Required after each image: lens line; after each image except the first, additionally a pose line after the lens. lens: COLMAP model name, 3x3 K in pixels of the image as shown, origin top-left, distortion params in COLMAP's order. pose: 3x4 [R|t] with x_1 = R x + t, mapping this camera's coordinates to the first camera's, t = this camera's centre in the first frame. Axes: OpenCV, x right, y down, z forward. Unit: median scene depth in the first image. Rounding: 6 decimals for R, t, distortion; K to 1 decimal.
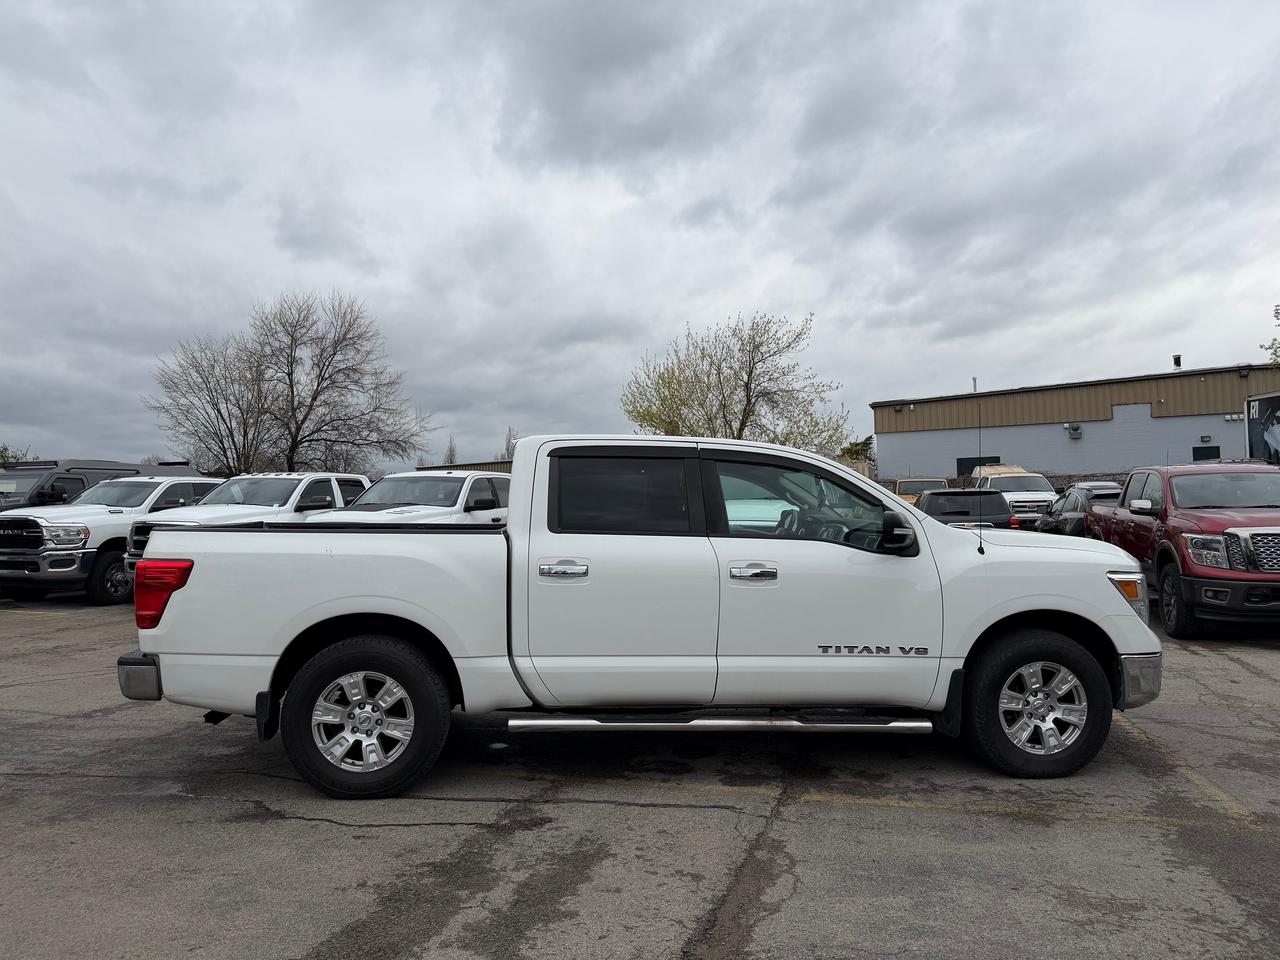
lens RADIAL K [[898.0, 0, 632.8], [0, 898.0, 488.4], [0, 0, 1]] dist [0.027398, -0.035324]
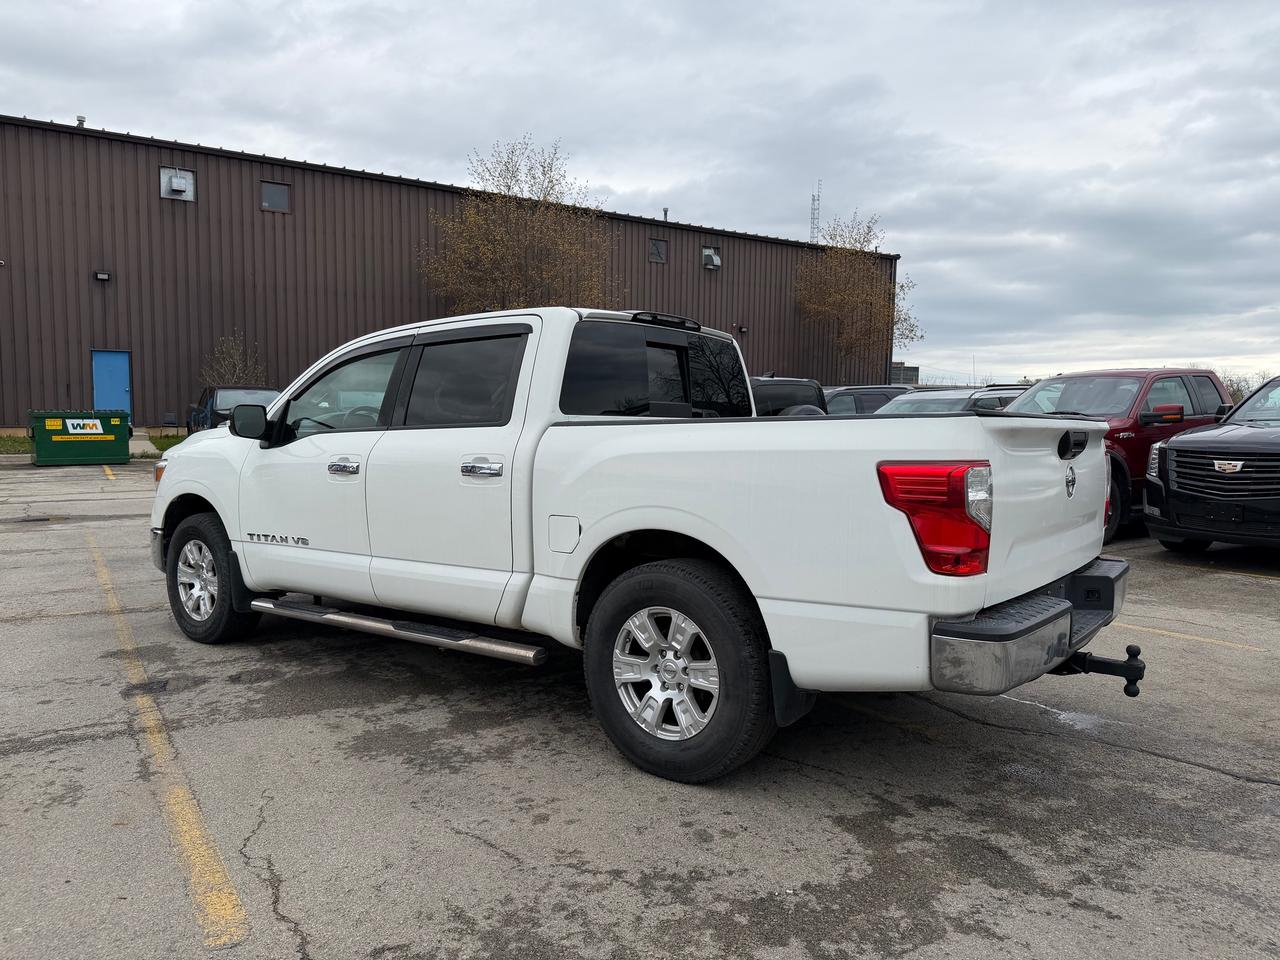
lens RADIAL K [[898.0, 0, 630.5], [0, 898.0, 471.2], [0, 0, 1]] dist [0.027398, -0.035324]
pose [[-0.728119, -0.026891, 0.684923, -0.794832], [-0.014710, 0.999613, 0.023609, 0.081129], [-0.685292, 0.007115, -0.728233, 1.918187]]
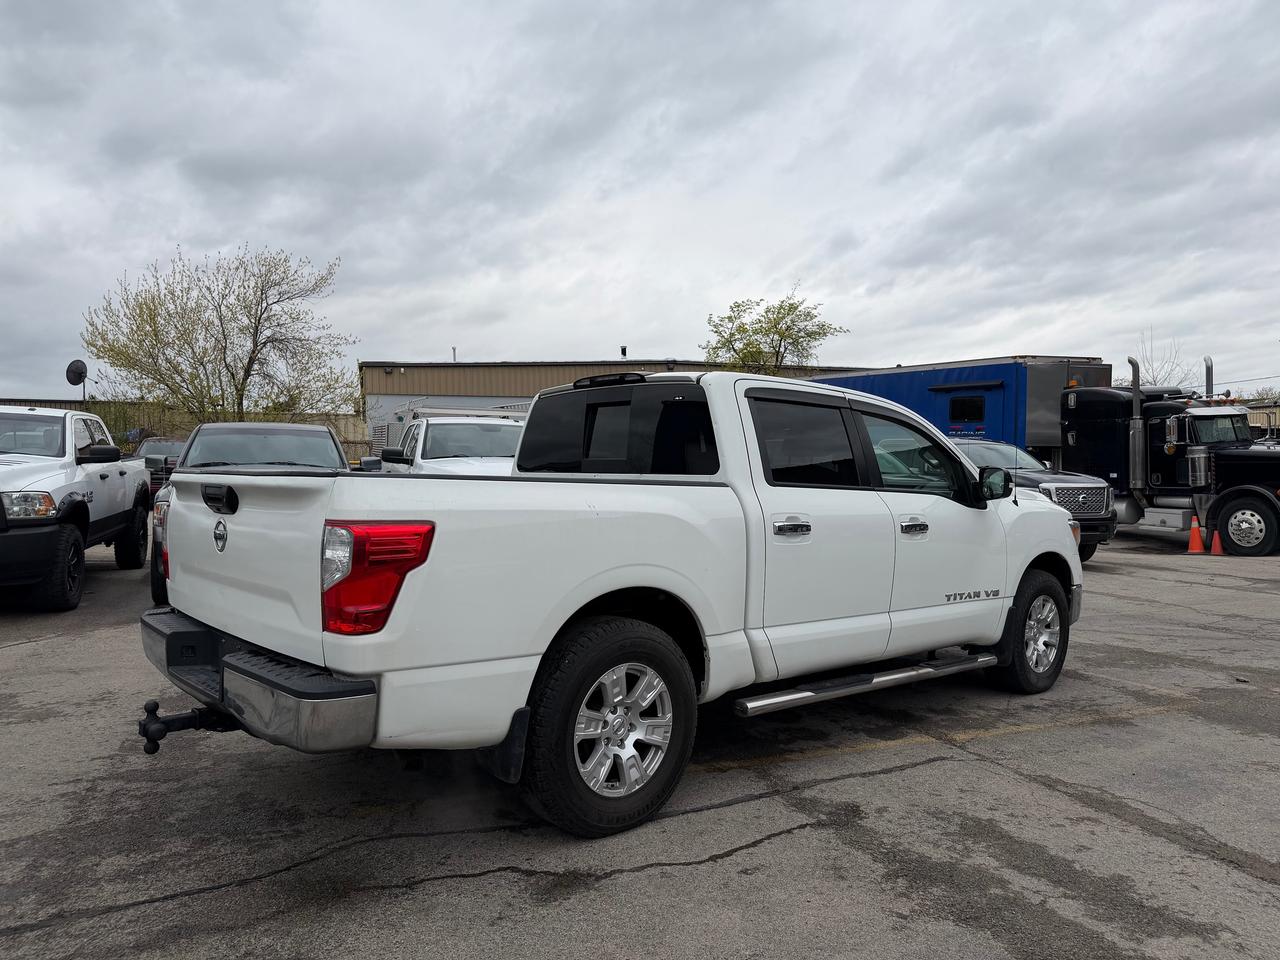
lens RADIAL K [[898.0, 0, 642.3], [0, 898.0, 486.9], [0, 0, 1]] dist [0.027398, -0.035324]
pose [[0.797542, 0.008290, 0.603206, -0.721437], [-0.030765, 0.999163, 0.026946, 0.031964], [-0.602478, -0.040048, 0.797130, 0.381822]]
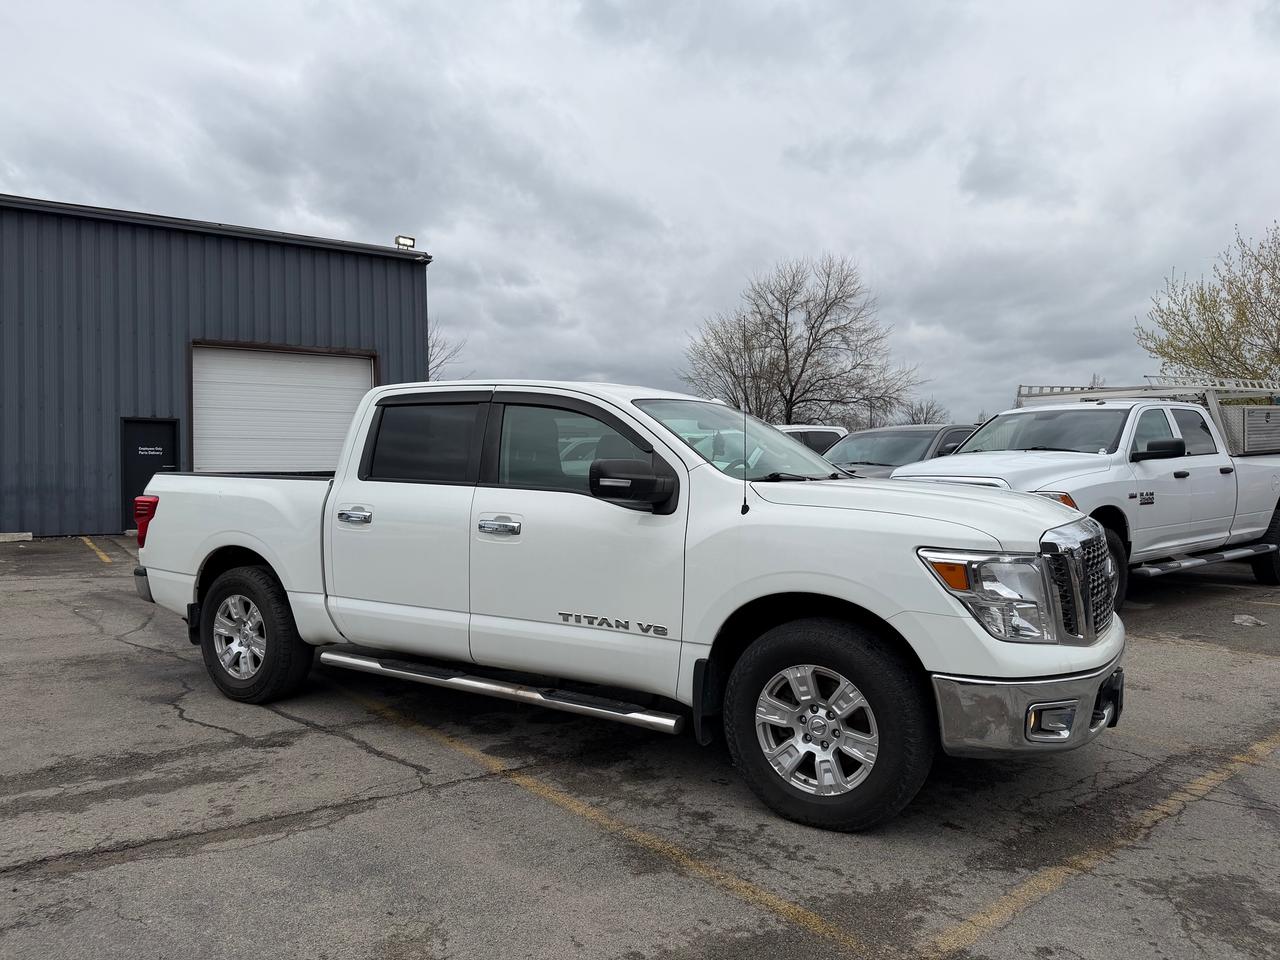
lens RADIAL K [[898.0, 0, 635.3], [0, 898.0, 475.9], [0, 0, 1]] dist [0.027398, -0.035324]
pose [[0.802159, 0.007298, -0.597066, 0.790084], [0.011286, 0.999561, 0.027379, 0.020842], [0.597004, -0.028701, 0.801725, 0.356116]]
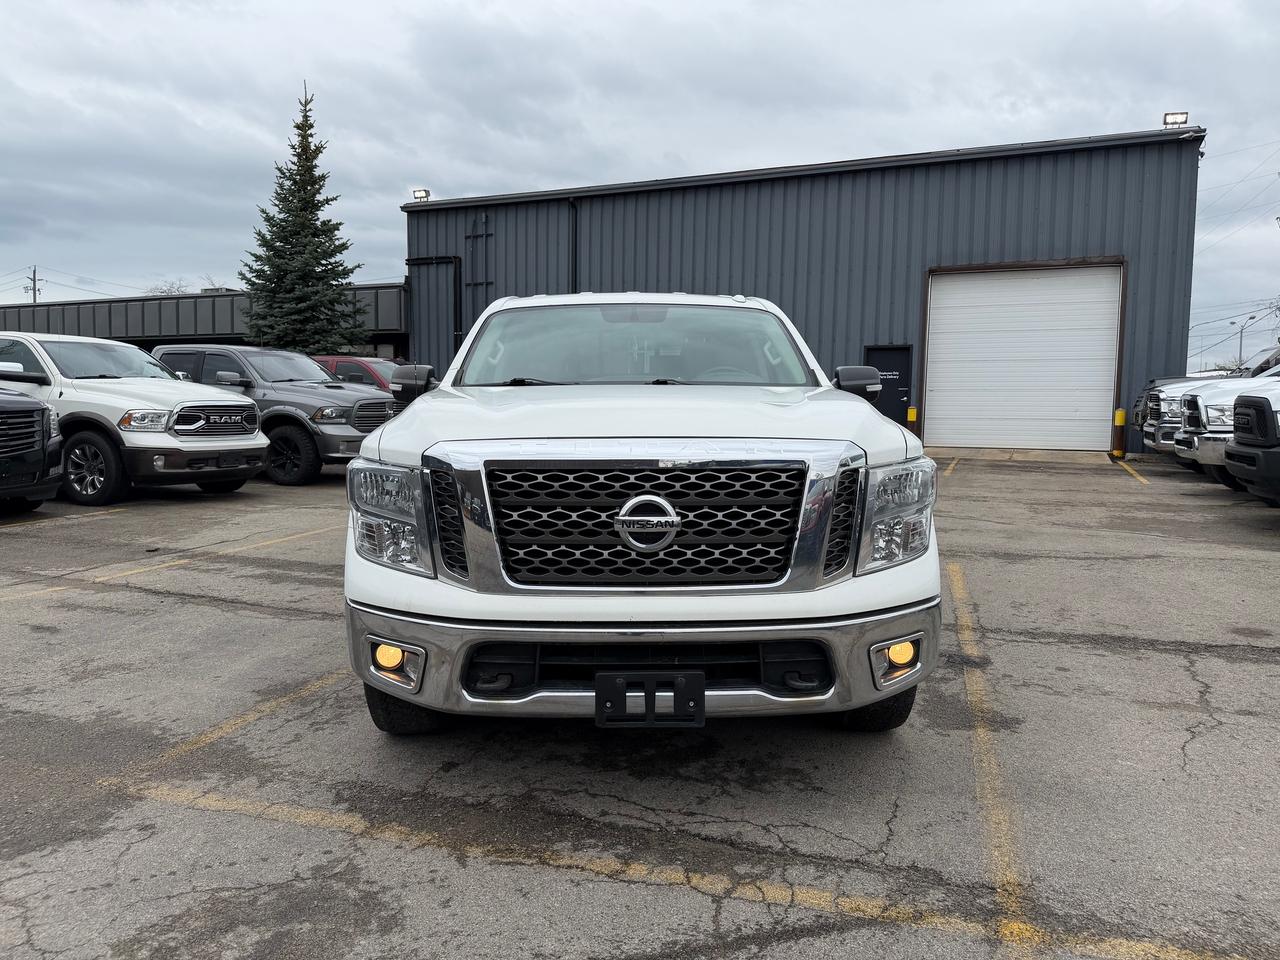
lens RADIAL K [[898.0, 0, 637.0], [0, 898.0, 471.4], [0, 0, 1]] dist [0.027398, -0.035324]
pose [[-0.062553, 0.087652, -0.994185, 1.193874], [0.019954, 0.996047, 0.086560, 0.059119], [0.997842, -0.014424, -0.064055, 1.285718]]
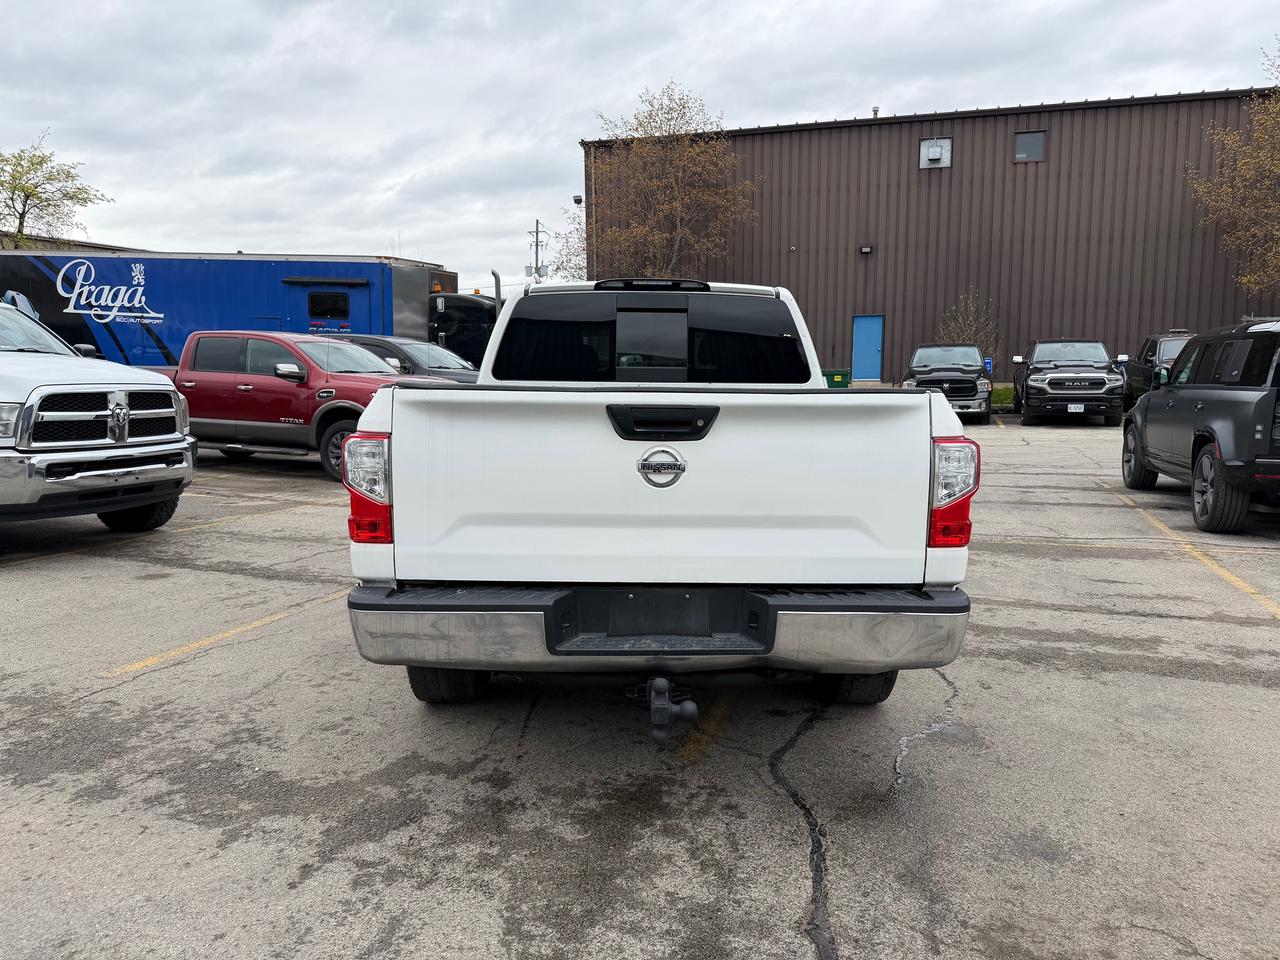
lens RADIAL K [[898.0, 0, 651.1], [0, 898.0, 478.0], [0, 0, 1]] dist [0.027398, -0.035324]
pose [[0.074915, -0.101173, 0.992044, -1.128526], [-0.032750, 0.994053, 0.103851, 0.048186], [-0.996652, -0.040270, 0.071156, 1.120897]]
